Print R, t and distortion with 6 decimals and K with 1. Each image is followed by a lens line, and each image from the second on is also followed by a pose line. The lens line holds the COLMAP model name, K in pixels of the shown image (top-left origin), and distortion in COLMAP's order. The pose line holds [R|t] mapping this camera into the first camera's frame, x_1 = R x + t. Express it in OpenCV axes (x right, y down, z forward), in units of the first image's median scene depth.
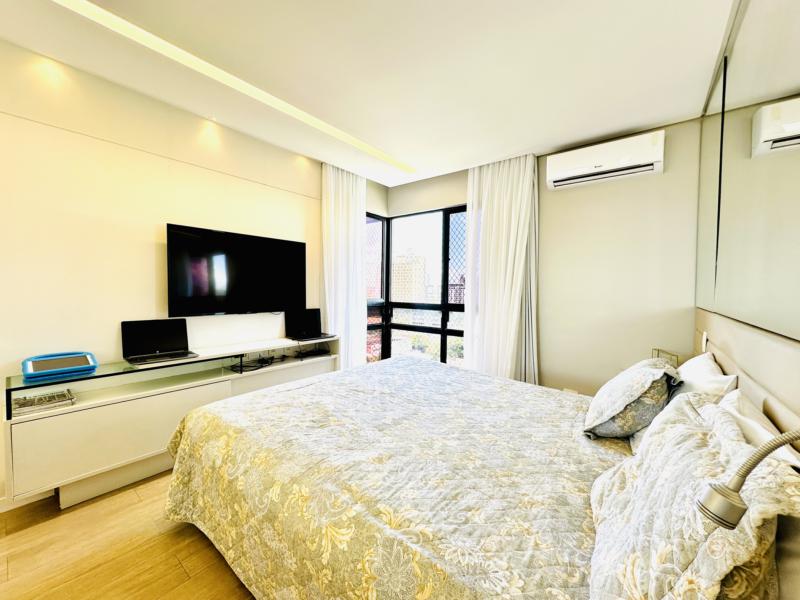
lens RADIAL K [[316.6, 0, 398.7], [0, 316.6, 301.3], [0, 0, 1]] dist [-0.001914, 0.000636]
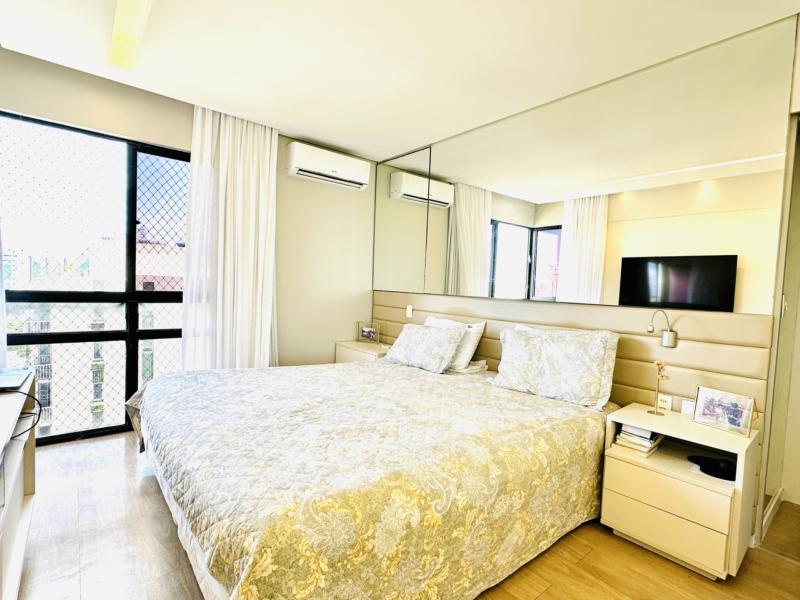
lens RADIAL K [[395.5, 0, 397.8], [0, 395.5, 300.2], [0, 0, 1]] dist [-0.001135, -0.000171]
pose [[0.208192, -0.041008, 0.977228, -1.067276], [-0.001220, 0.999109, 0.042187, -0.017371], [-0.978087, -0.009976, 0.207957, 0.639343]]
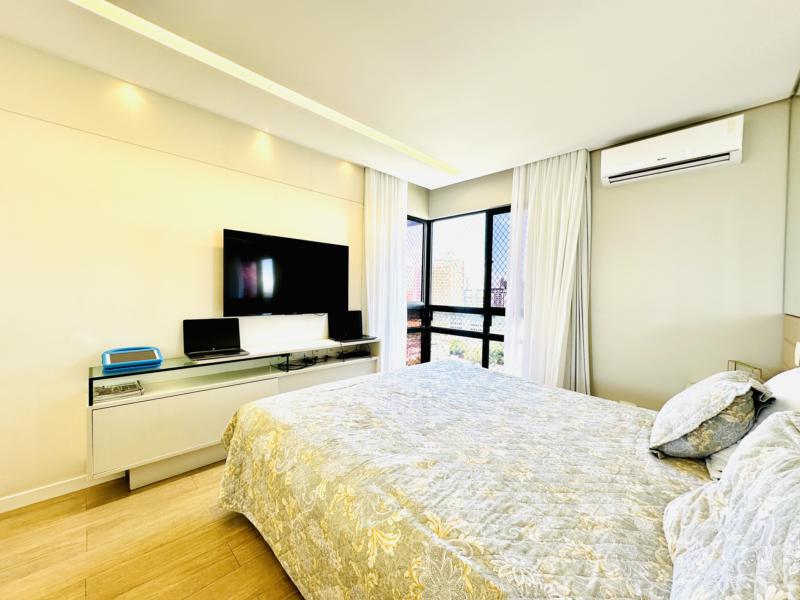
lens RADIAL K [[316.6, 0, 399.0], [0, 316.6, 301.4], [0, 0, 1]] dist [-0.001914, 0.000636]
pose [[0.993091, 0.009035, -0.116995, -0.018893], [-0.010401, 0.999885, -0.011065, 0.005515], [0.116881, 0.012205, 0.993071, 0.010272]]
